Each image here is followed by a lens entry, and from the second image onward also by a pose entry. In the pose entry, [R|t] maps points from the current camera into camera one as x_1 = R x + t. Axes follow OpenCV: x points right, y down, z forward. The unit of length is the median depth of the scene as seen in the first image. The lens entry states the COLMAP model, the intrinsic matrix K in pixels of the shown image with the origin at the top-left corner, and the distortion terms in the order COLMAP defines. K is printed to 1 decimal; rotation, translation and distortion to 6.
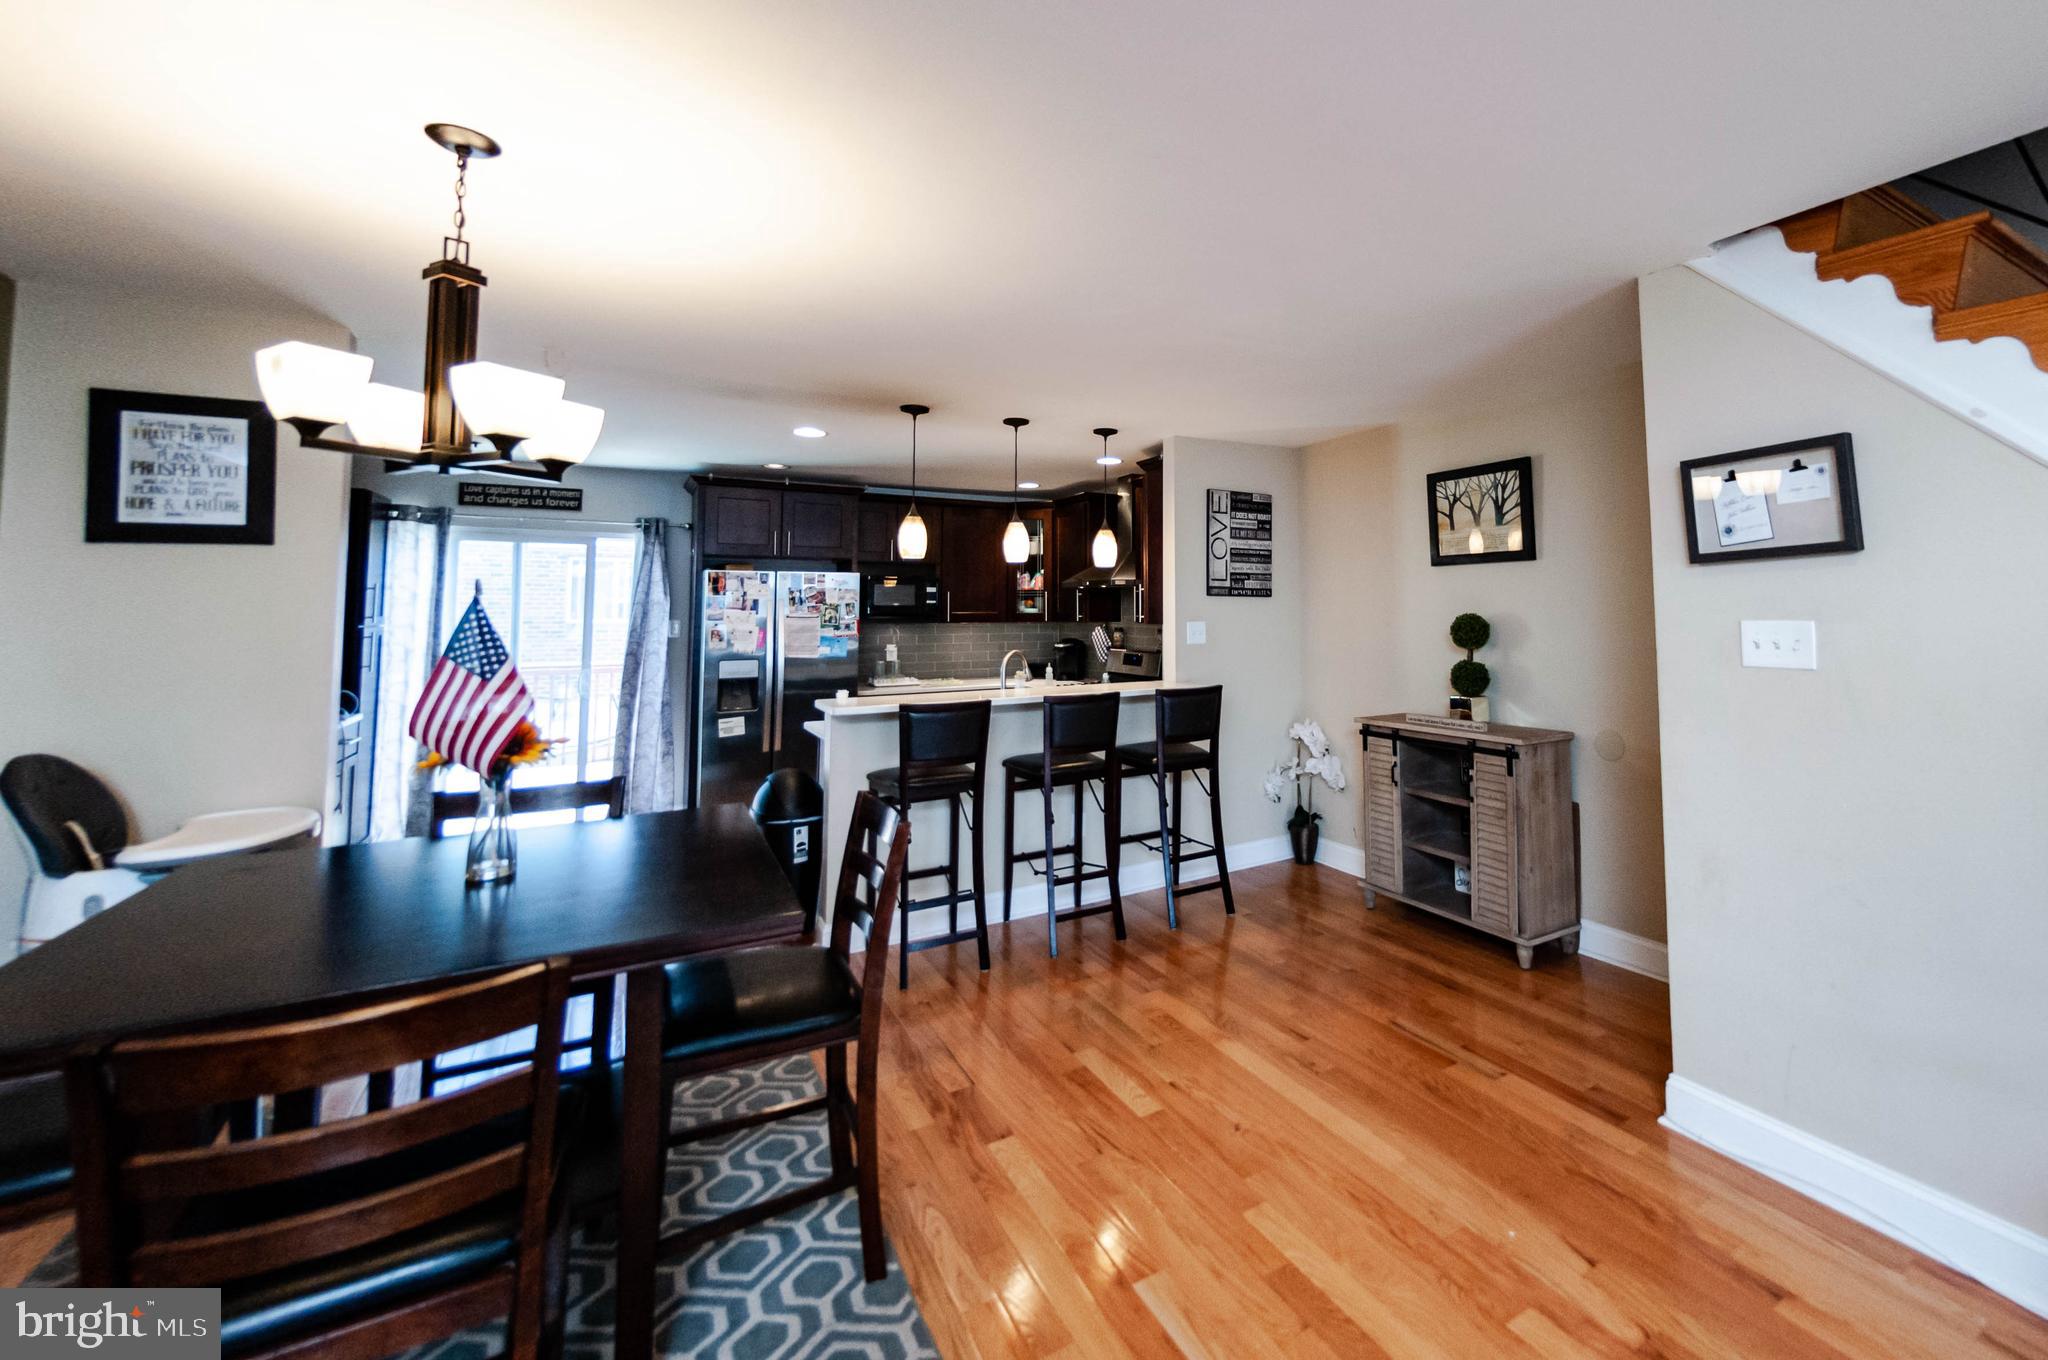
lens RADIAL K [[885.5, 0, 1192.7], [0, 885.5, 567.3], [0, 0, 1]] dist [0.000565, 0.000354]
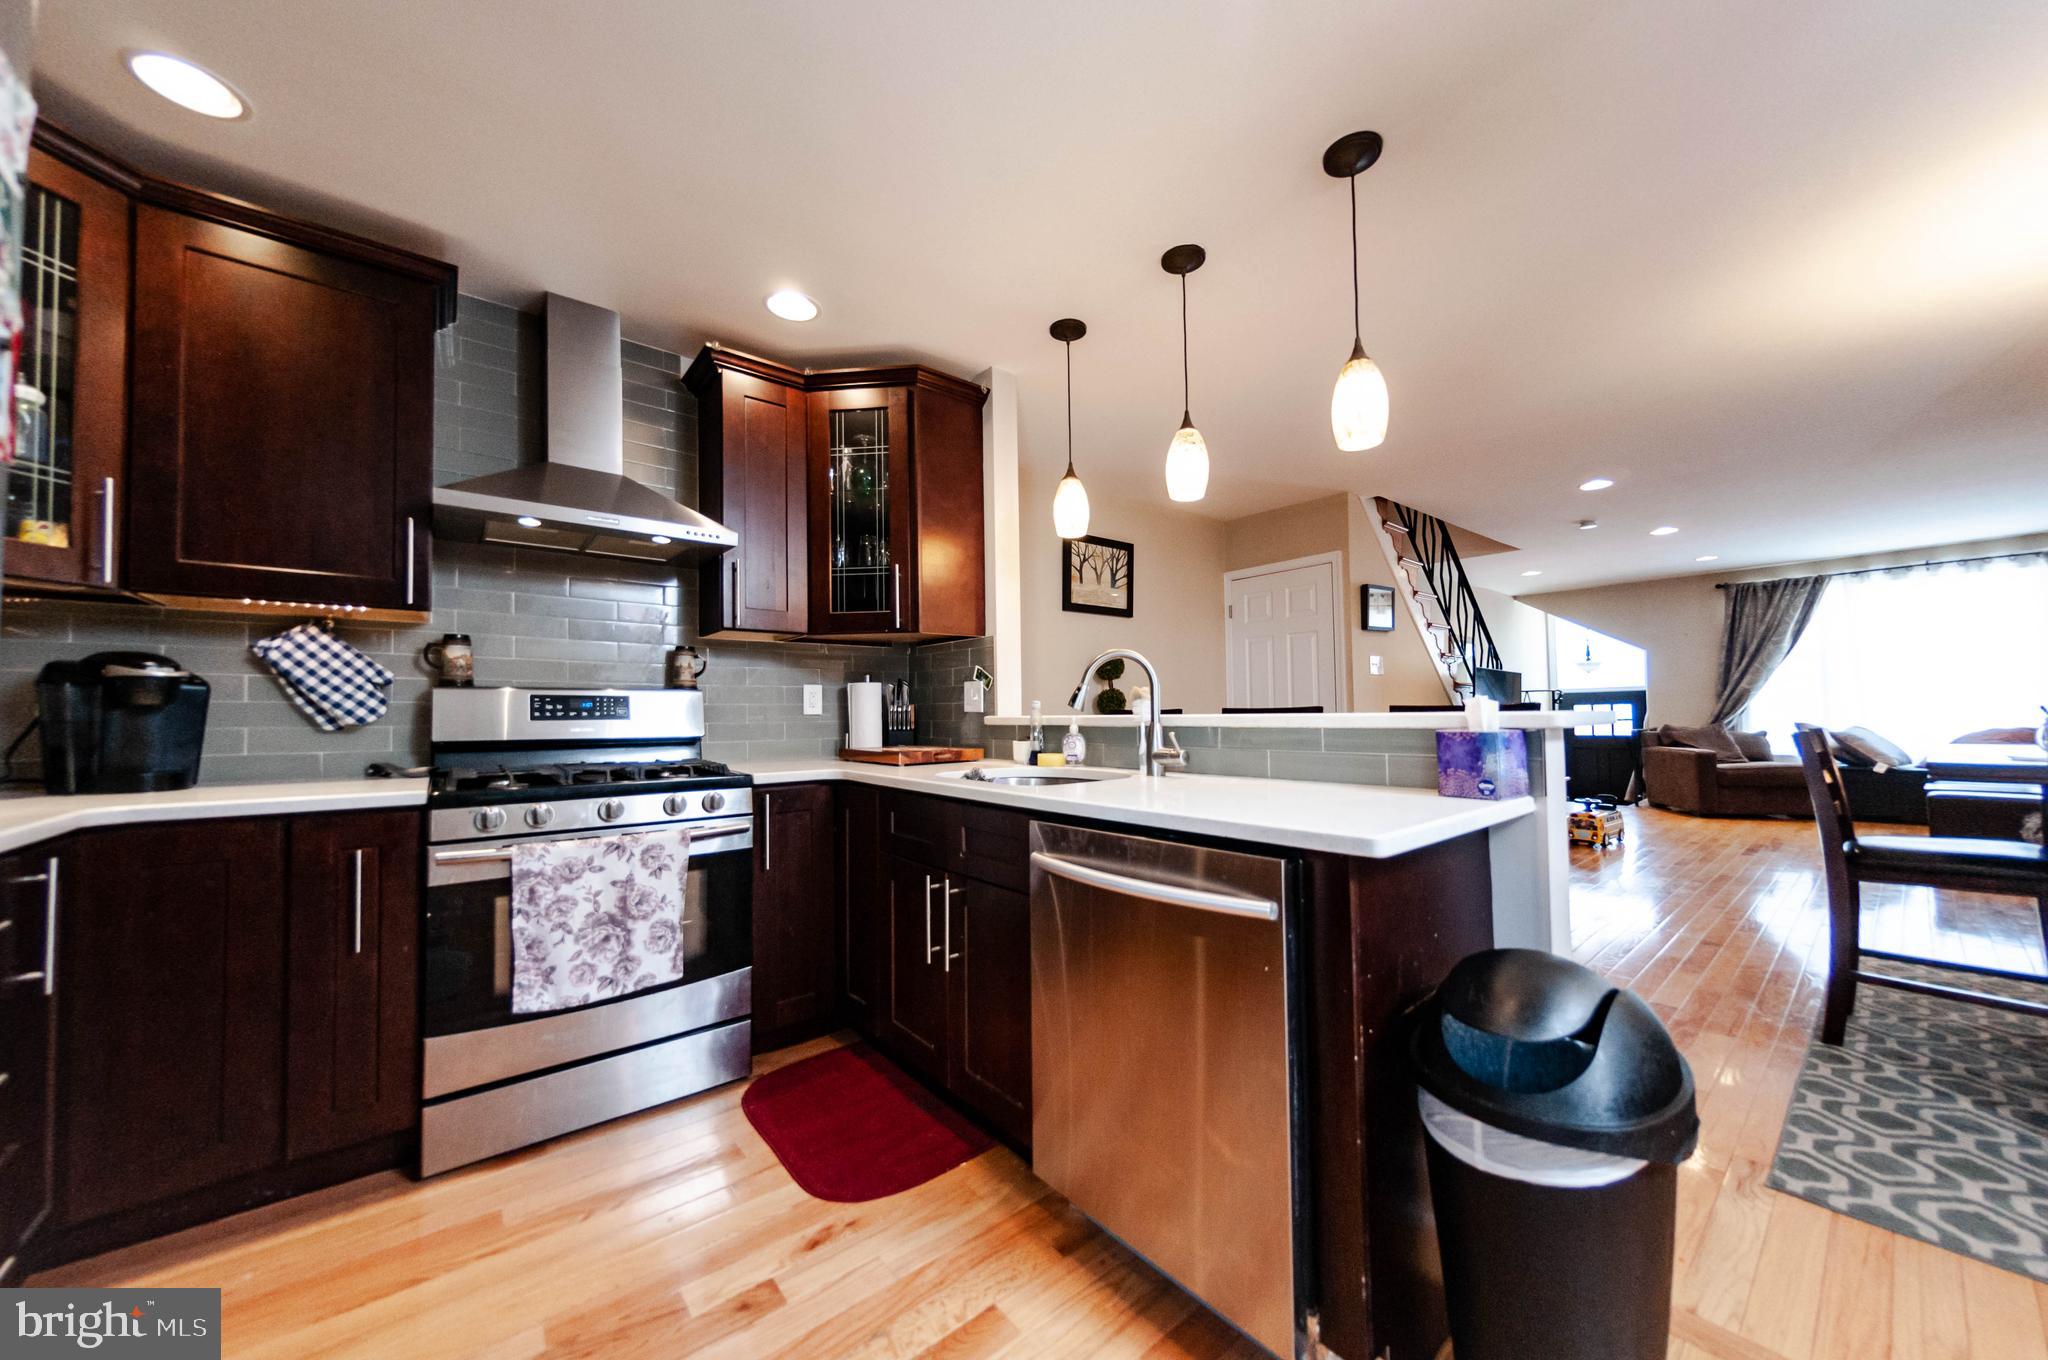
lens RADIAL K [[723.8, 0, 1017.8], [0, 723.8, 681.2], [0, 0, 1]] dist [0.001705, -0.000499]
pose [[-0.095544, 0.045336, 0.994392, -0.658457], [-0.034651, 0.998205, -0.048839, 0.138952], [-0.994822, -0.039123, -0.093801, 1.148608]]
